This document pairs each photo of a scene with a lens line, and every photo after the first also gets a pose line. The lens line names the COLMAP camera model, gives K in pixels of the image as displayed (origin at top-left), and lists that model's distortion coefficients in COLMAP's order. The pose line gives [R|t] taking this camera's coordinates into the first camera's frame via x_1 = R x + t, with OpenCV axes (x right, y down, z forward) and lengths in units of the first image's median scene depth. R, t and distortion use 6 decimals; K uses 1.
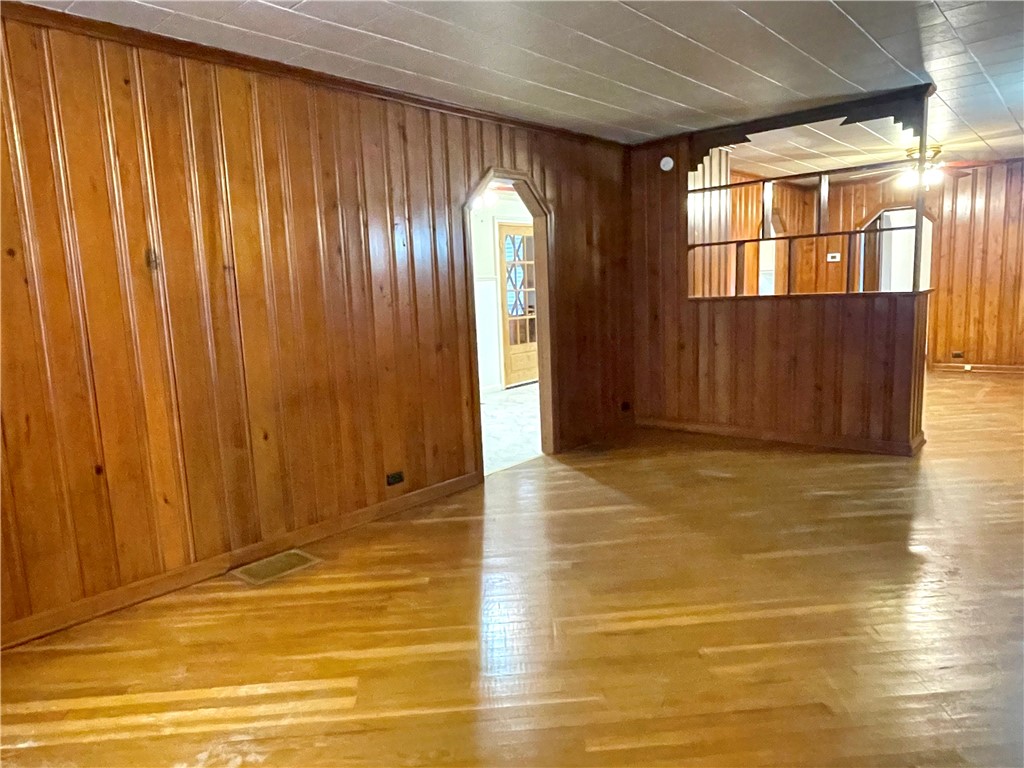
lens RADIAL K [[655.0, 0, 510.7], [0, 655.0, 383.4], [0, 0, 1]] dist [0.005268, 0.001085]
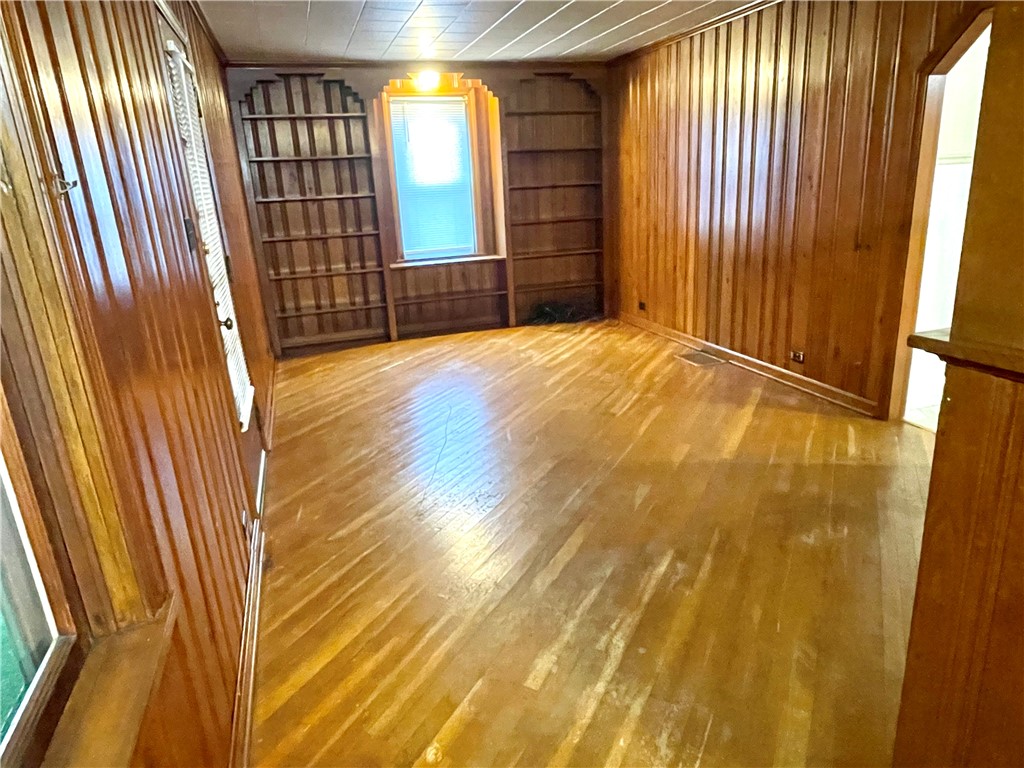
lens RADIAL K [[655.0, 0, 516.2], [0, 655.0, 383.0], [0, 0, 1]] dist [0.005268, 0.001085]
pose [[-0.490139, 0.324435, -0.809015, 1.295217], [-0.049063, 0.916408, 0.397227, -0.311035], [0.870262, 0.234389, -0.433250, 1.436914]]
